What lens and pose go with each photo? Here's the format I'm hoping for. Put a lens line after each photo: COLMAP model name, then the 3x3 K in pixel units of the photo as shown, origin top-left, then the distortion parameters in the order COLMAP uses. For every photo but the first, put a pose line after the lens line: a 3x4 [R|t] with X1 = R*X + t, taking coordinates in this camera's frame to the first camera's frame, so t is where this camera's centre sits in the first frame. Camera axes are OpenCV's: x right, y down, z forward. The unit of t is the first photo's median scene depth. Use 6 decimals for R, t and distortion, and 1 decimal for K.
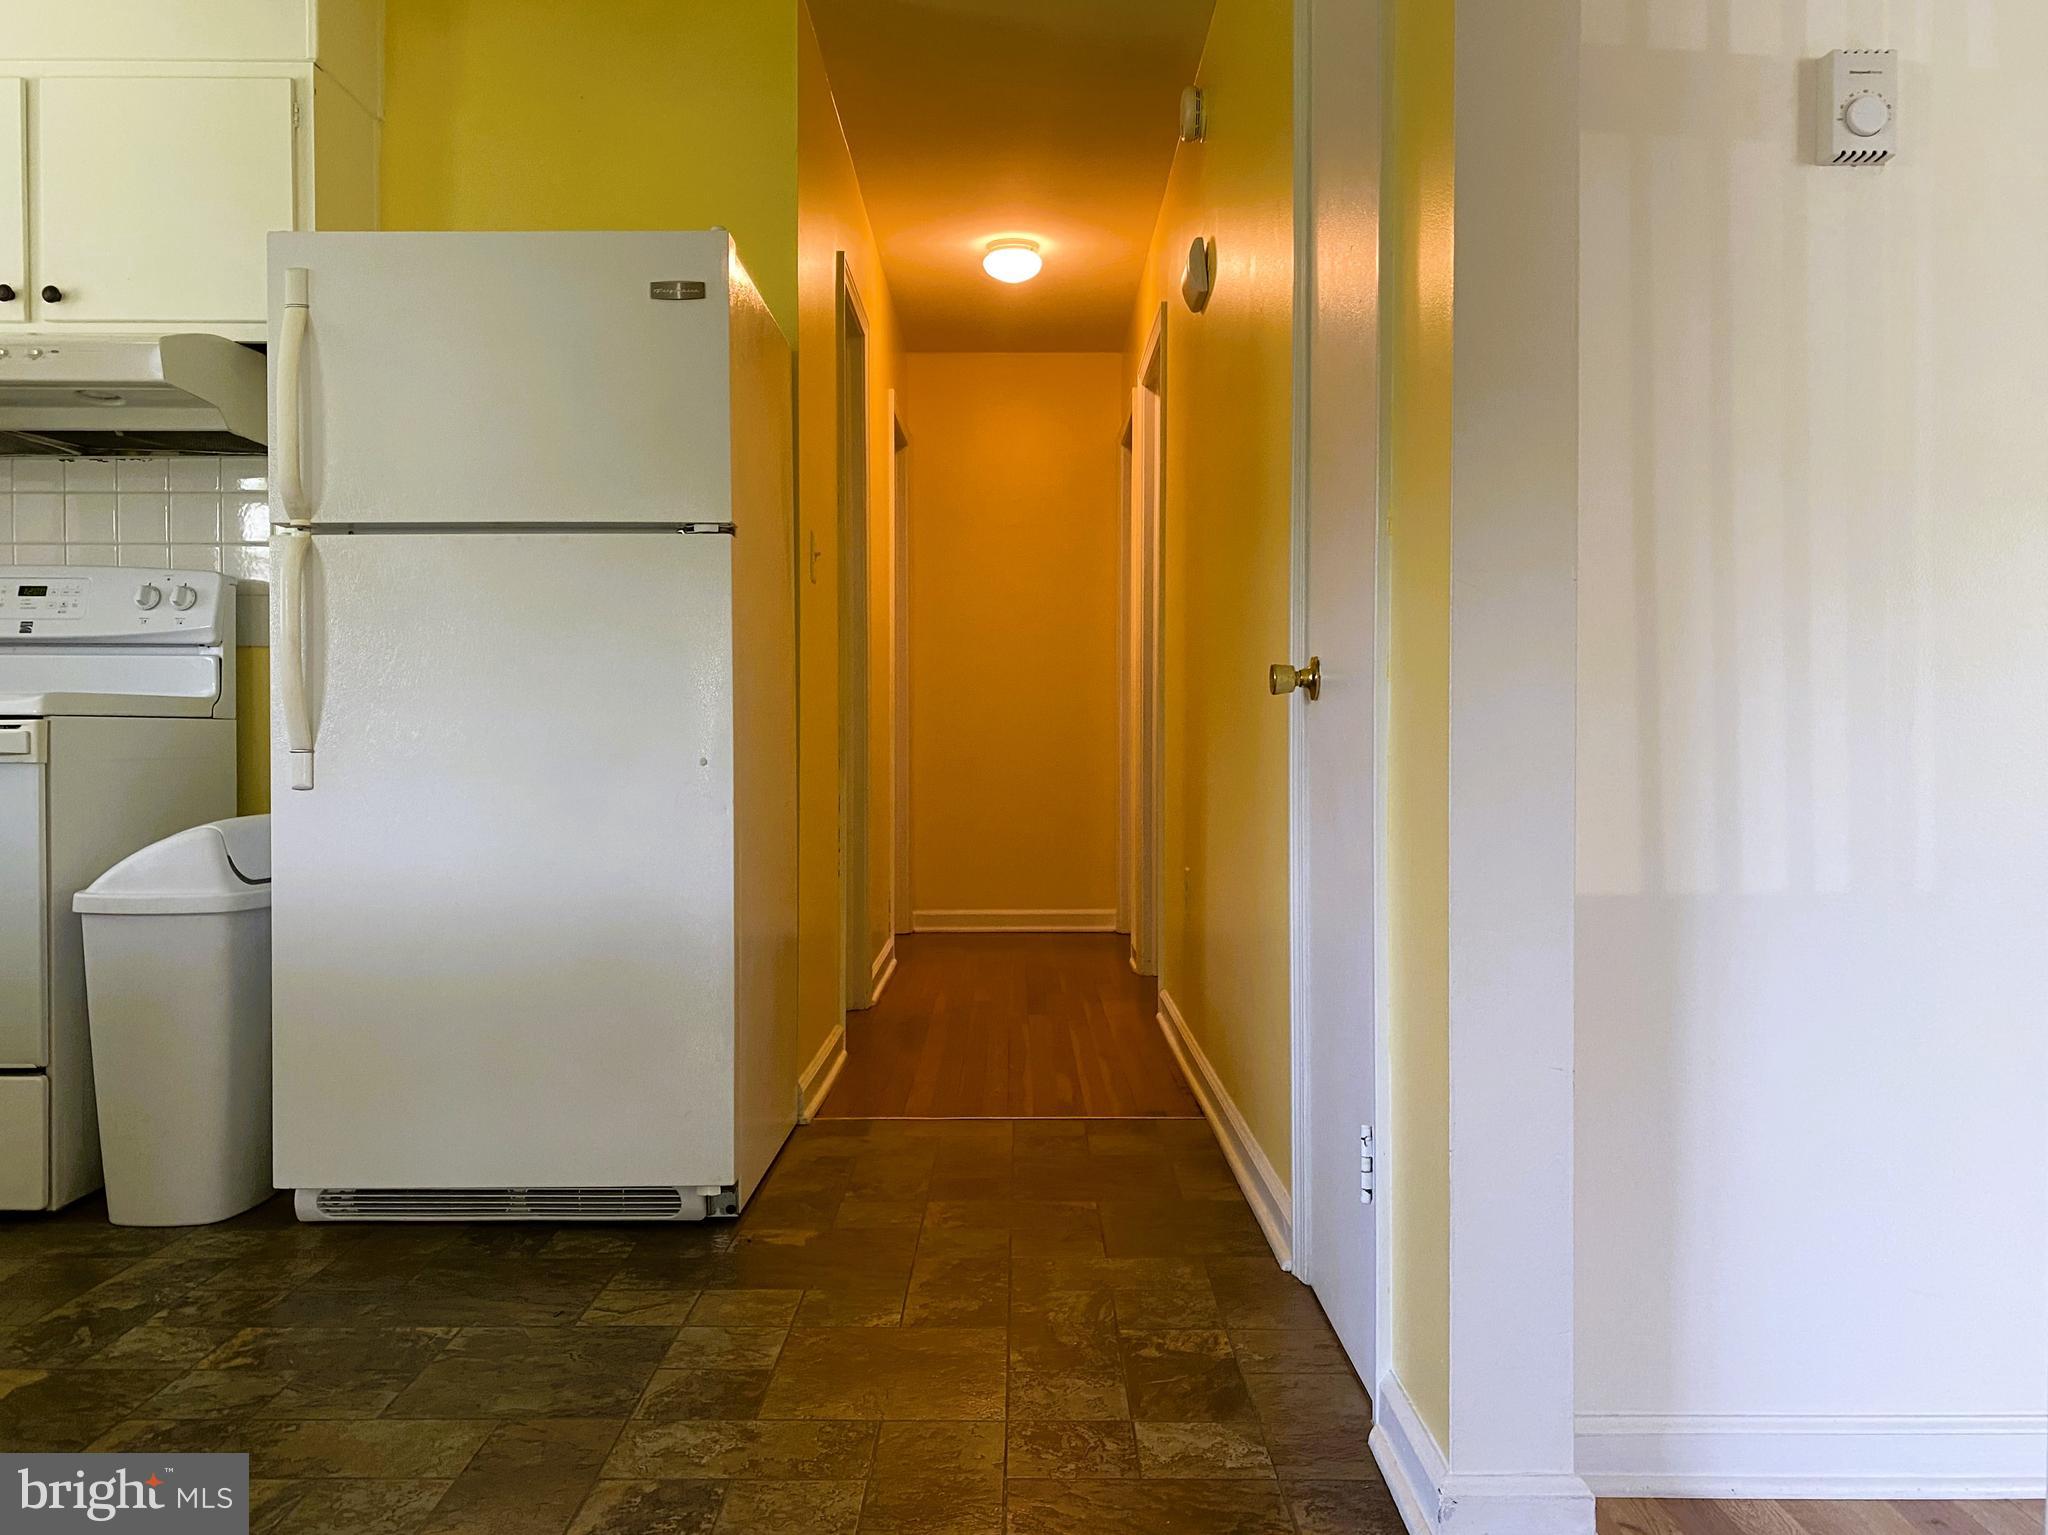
lens RADIAL K [[1614.7, 0, 980.5], [0, 1614.7, 774.4], [0, 0, 1]] dist [0.027648, -0.023004]
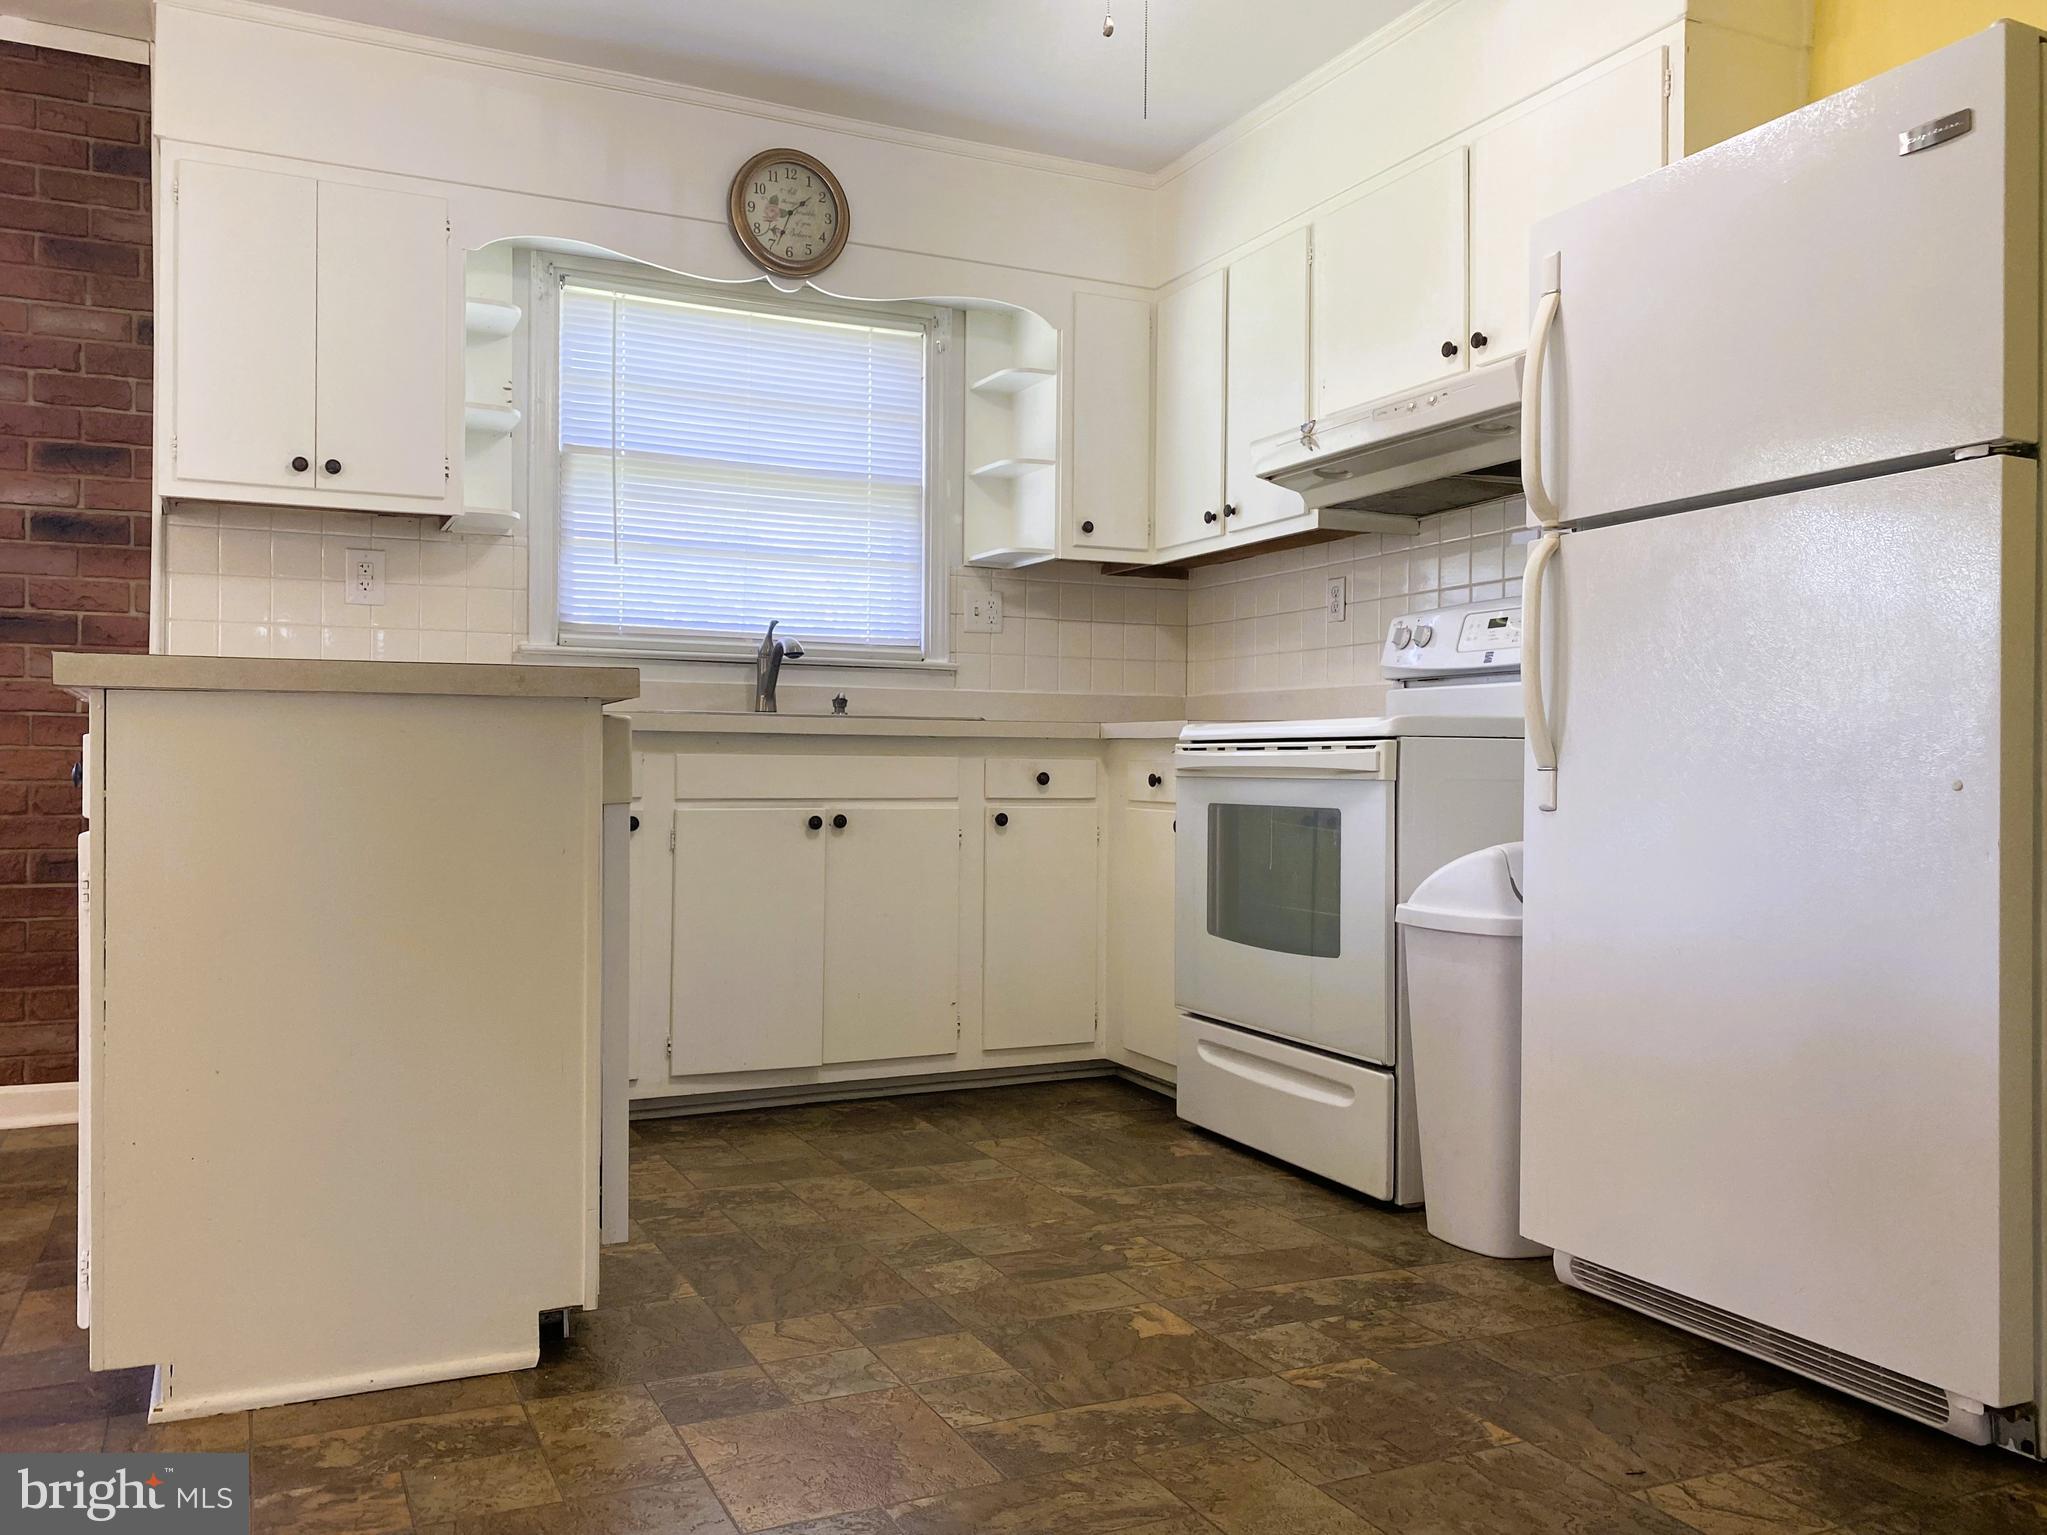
lens RADIAL K [[1613.9, 0, 1011.7], [0, 1613.9, 759.3], [0, 0, 1]] dist [0.027648, -0.023004]
pose [[0.442910, -0.003281, -0.896560, 0.276434], [-0.030228, 0.999370, -0.018590, 0.006536], [0.896056, 0.035334, 0.442532, 0.314673]]
